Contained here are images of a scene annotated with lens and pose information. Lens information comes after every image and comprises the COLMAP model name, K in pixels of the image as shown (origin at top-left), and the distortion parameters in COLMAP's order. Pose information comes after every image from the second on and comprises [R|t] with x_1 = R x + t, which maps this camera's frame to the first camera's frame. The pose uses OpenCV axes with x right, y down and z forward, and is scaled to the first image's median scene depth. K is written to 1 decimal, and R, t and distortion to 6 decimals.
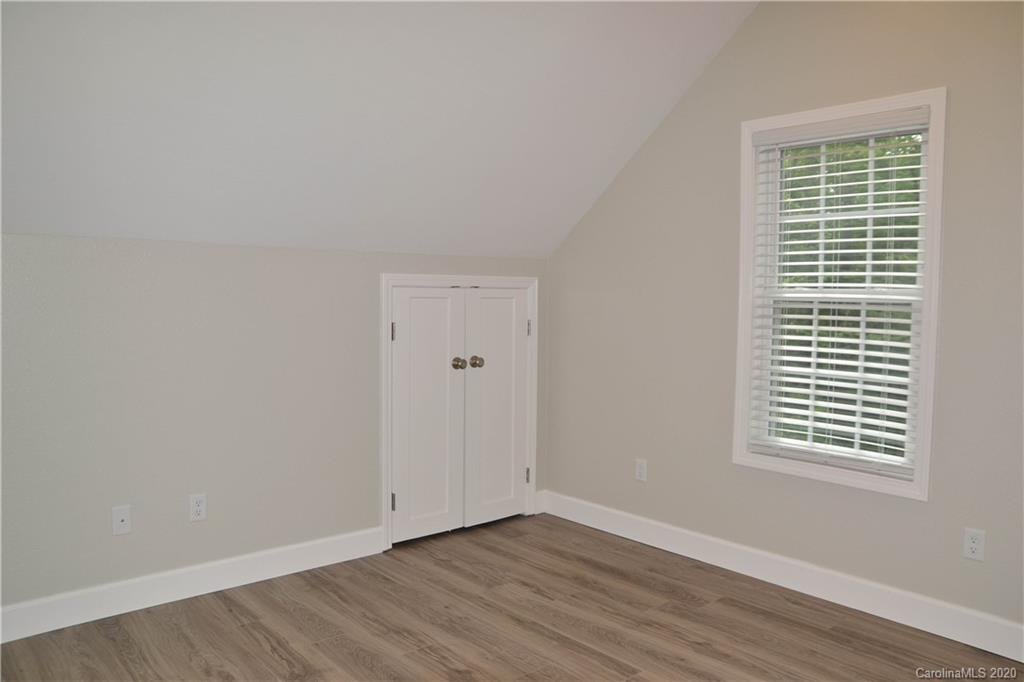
lens RADIAL K [[747.2, 0, 520.7], [0, 747.2, 350.5], [0, 0, 1]] dist [-0.099354, 0.055814]
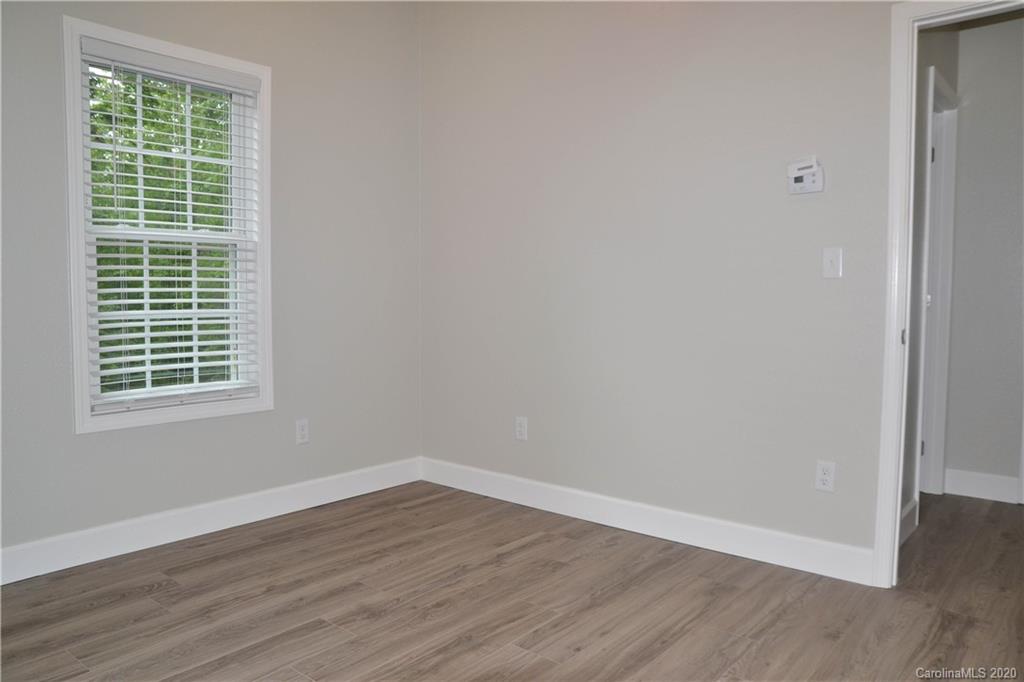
lens RADIAL K [[747.2, 0, 512.0], [0, 747.2, 339.6], [0, 0, 1]] dist [-0.099354, 0.055814]
pose [[-0.136476, -0.083382, 0.987128, -0.647951], [0.065500, 0.993511, 0.092977, 0.005326], [-0.988476, 0.077346, -0.130129, 0.707606]]
